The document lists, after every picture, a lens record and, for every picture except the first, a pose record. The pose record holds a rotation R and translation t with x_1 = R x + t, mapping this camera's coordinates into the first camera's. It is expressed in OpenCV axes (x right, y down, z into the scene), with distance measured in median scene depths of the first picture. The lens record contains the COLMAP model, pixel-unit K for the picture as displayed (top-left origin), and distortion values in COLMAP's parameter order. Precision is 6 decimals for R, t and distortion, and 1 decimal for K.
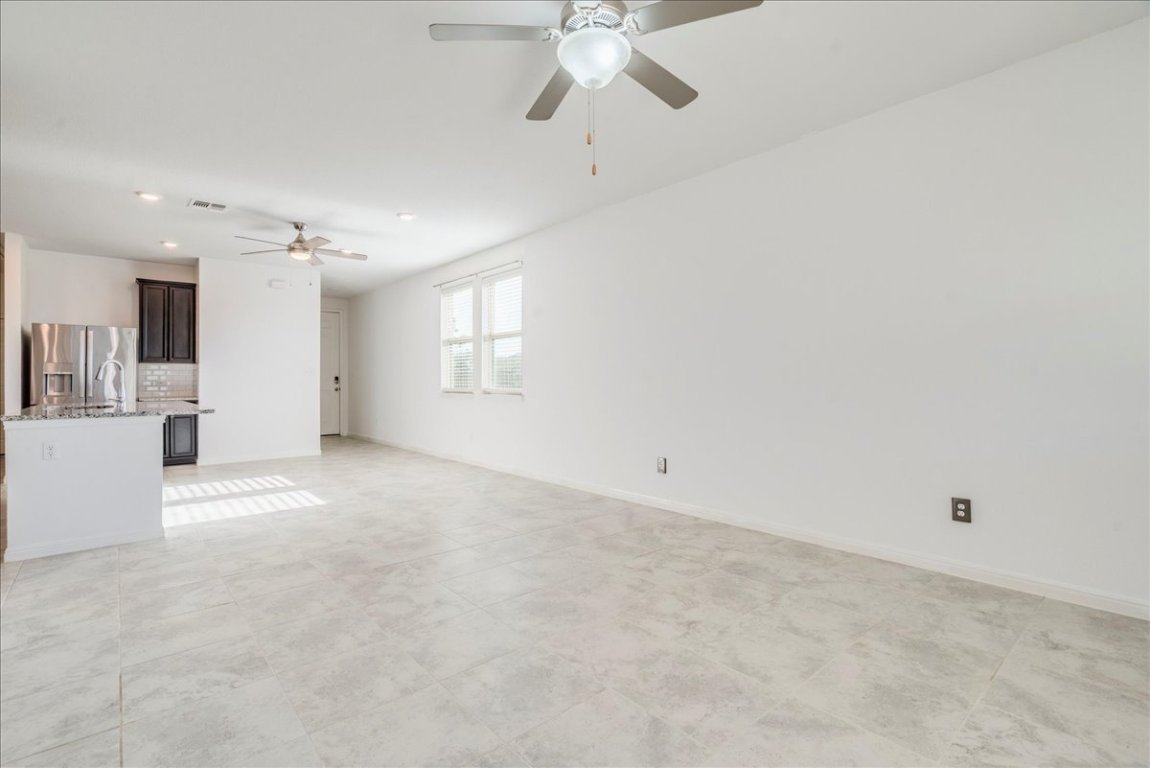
lens RADIAL K [[530.6, 0, 575.0], [0, 530.6, 384.0], [0, 0, 1]] dist [-0.002935, 0.000017]
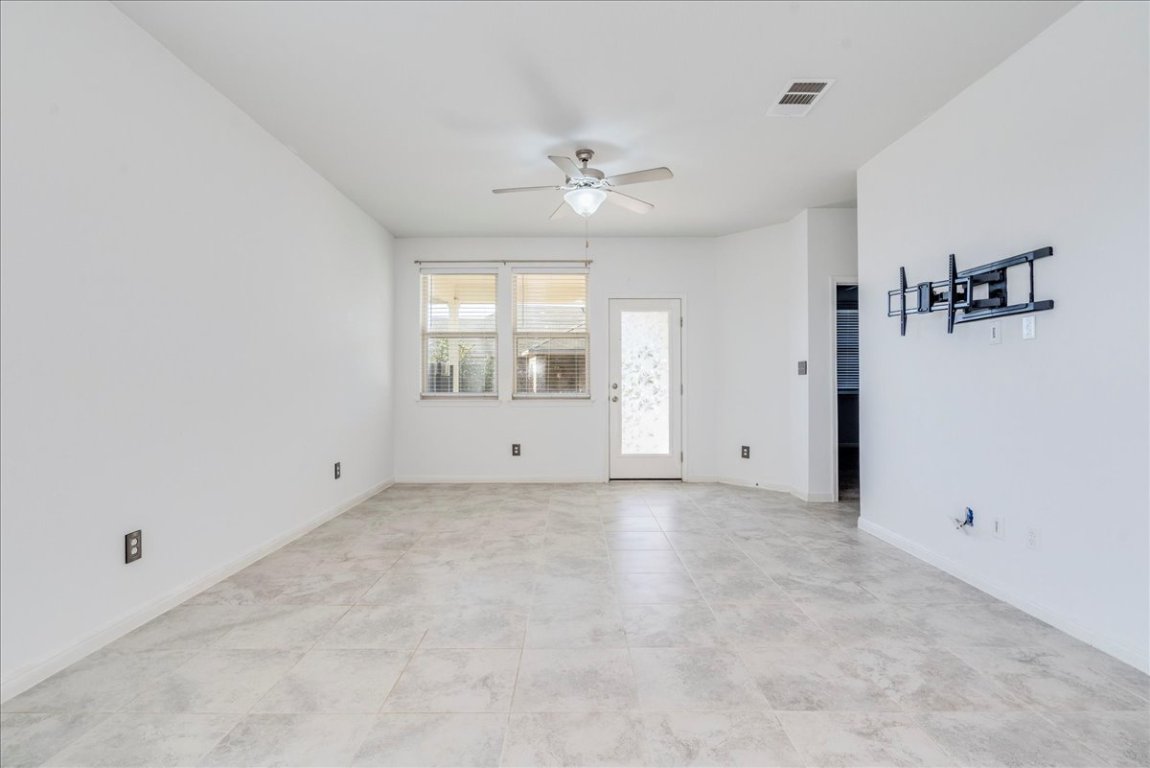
lens RADIAL K [[530.6, 0, 575.0], [0, 530.6, 384.0], [0, 0, 1]] dist [-0.002935, 0.000017]
pose [[-0.754904, 0.005932, 0.655808, -0.770076], [0.008985, 0.999959, 0.001297, -0.006548], [-0.655773, 0.006872, -0.754926, 1.668263]]
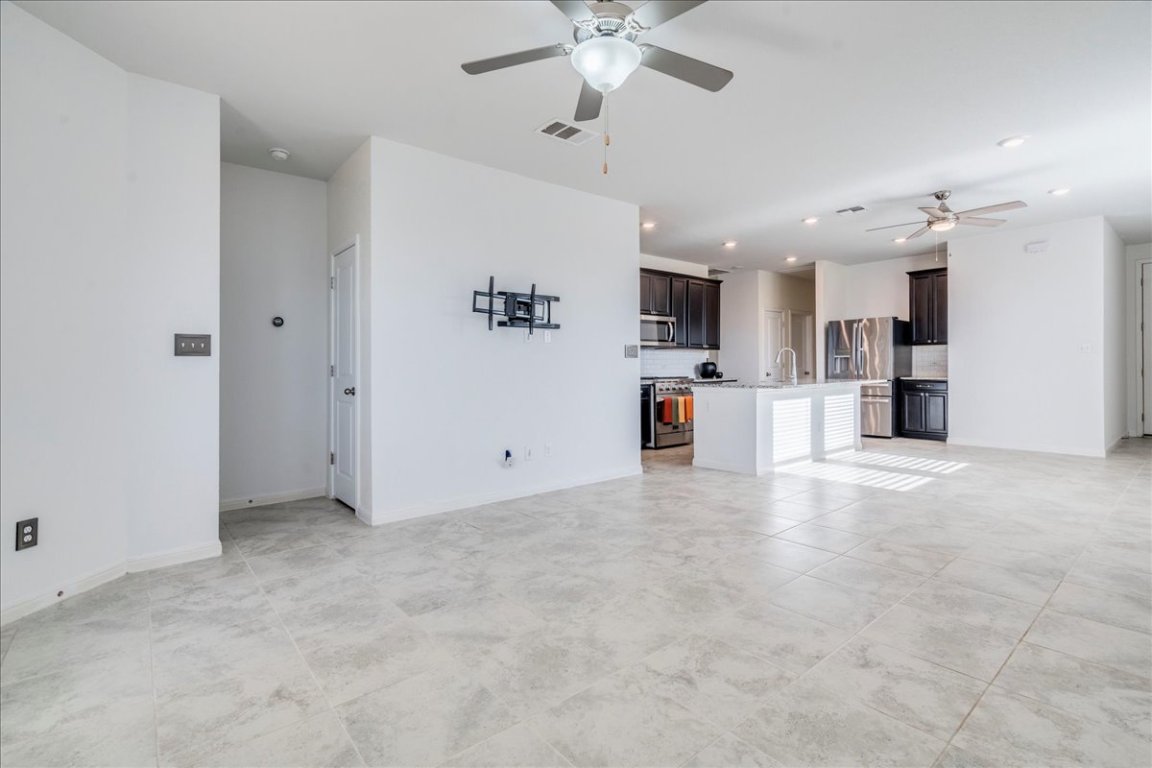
lens RADIAL K [[537.8, 0, 570.8], [0, 537.8, 366.0], [0, 0, 1]] dist [0.000144, 0.000954]
pose [[-0.030957, 0.003020, -0.999516, 0.802920], [0.004373, 0.999986, 0.002886, -0.006609], [0.999511, -0.004282, -0.030970, 0.684943]]
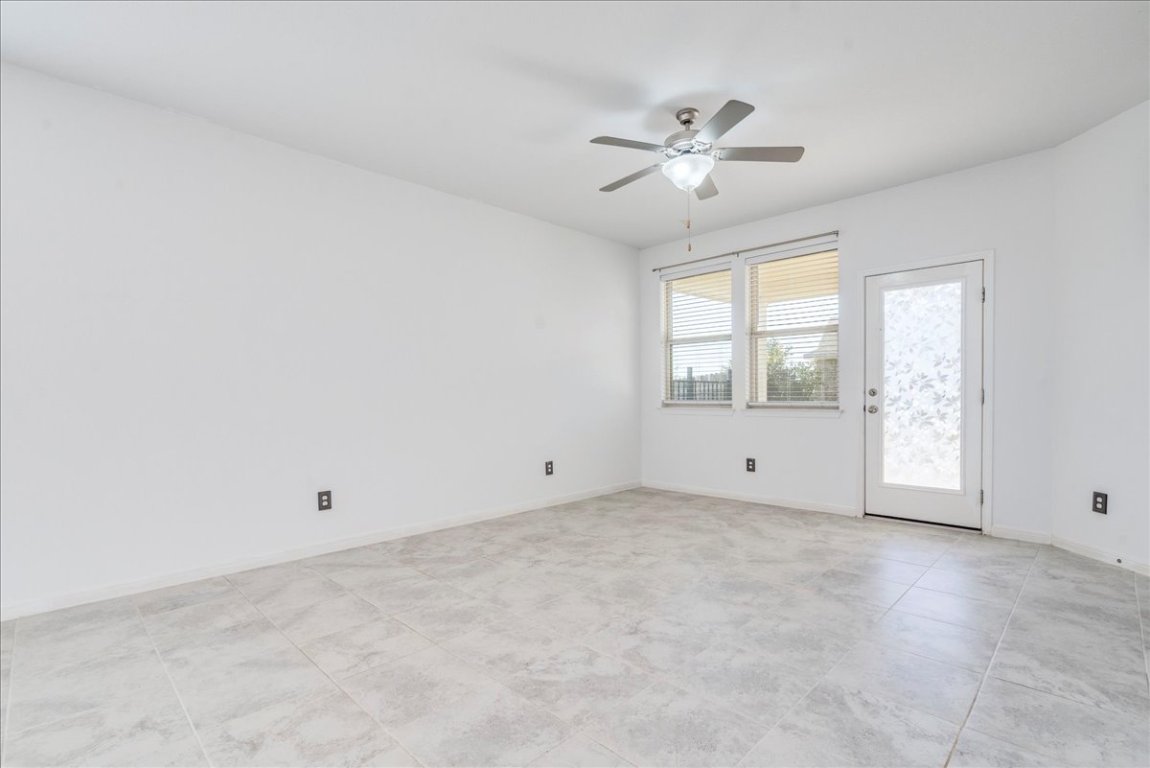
lens RADIAL K [[532.9, 0, 578.8], [0, 532.9, 412.3], [0, 0, 1]] dist [-0.002494, 0.000340]
pose [[-0.075141, -0.030019, 0.996721, -1.012905], [0.017851, 0.999346, 0.031443, -0.000184], [-0.997013, 0.020155, -0.074556, 1.011204]]
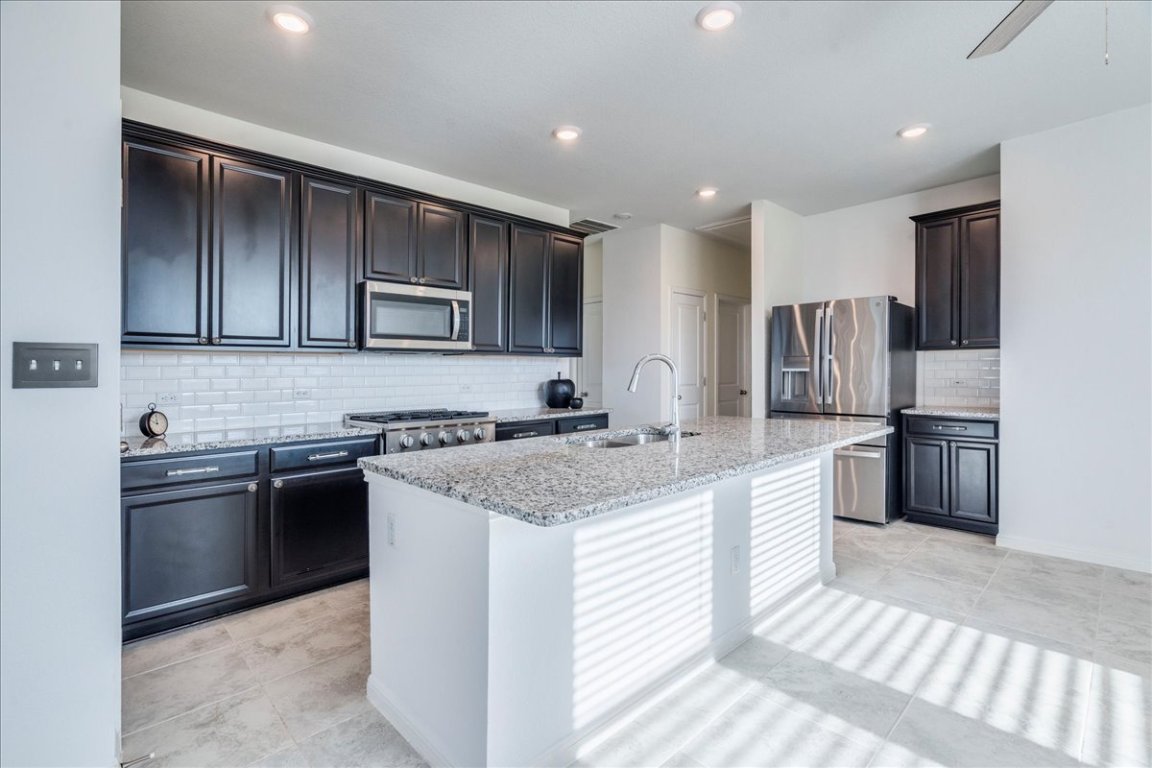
lens RADIAL K [[523.0, 0, 576.1], [0, 523.0, 370.2], [0, 0, 1]] dist [0.001559, 0.000276]
pose [[0.038047, 0.002355, -0.999273, -0.489862], [0.002391, 0.999994, 0.002448, -0.043947], [0.999273, -0.002482, 0.038041, 1.288700]]
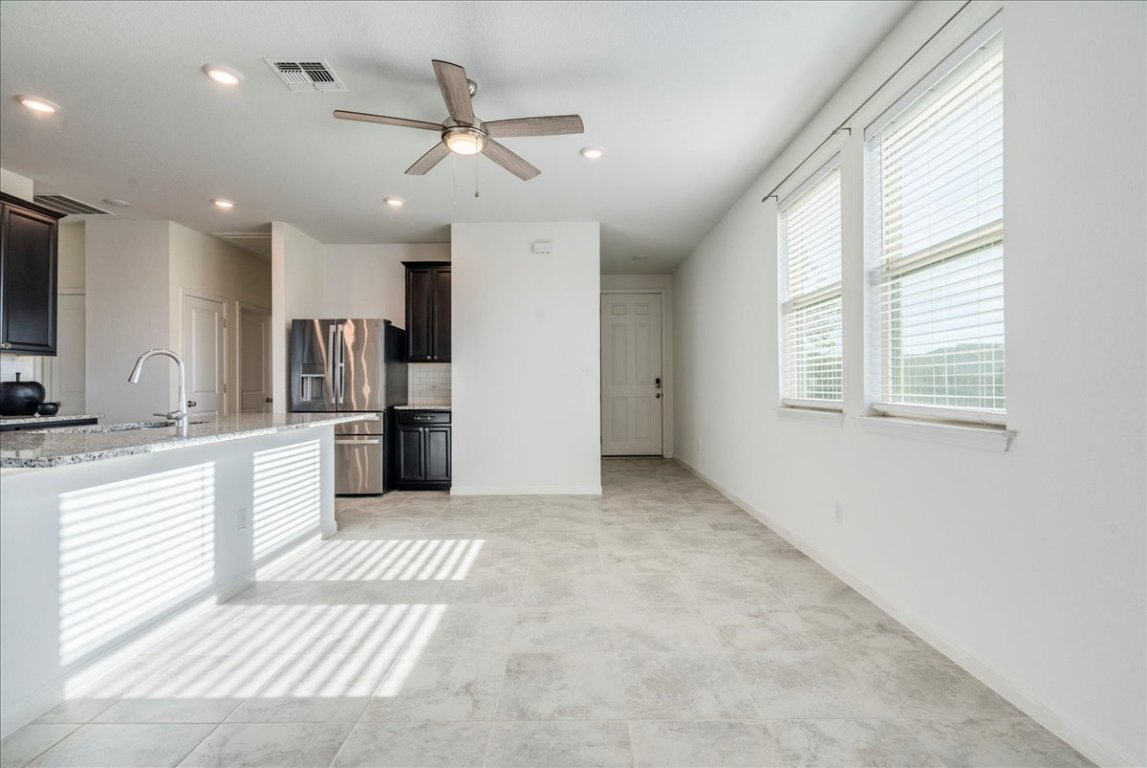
lens RADIAL K [[520.7, 0, 571.6], [0, 520.7, 393.5], [0, 0, 1]] dist [-0.004784, 0.000104]
pose [[0.753262, 0.010631, -0.657635, -0.183702], [-0.003158, 0.999916, 0.012546, -0.005744], [0.657713, -0.007374, 0.753232, 1.235868]]
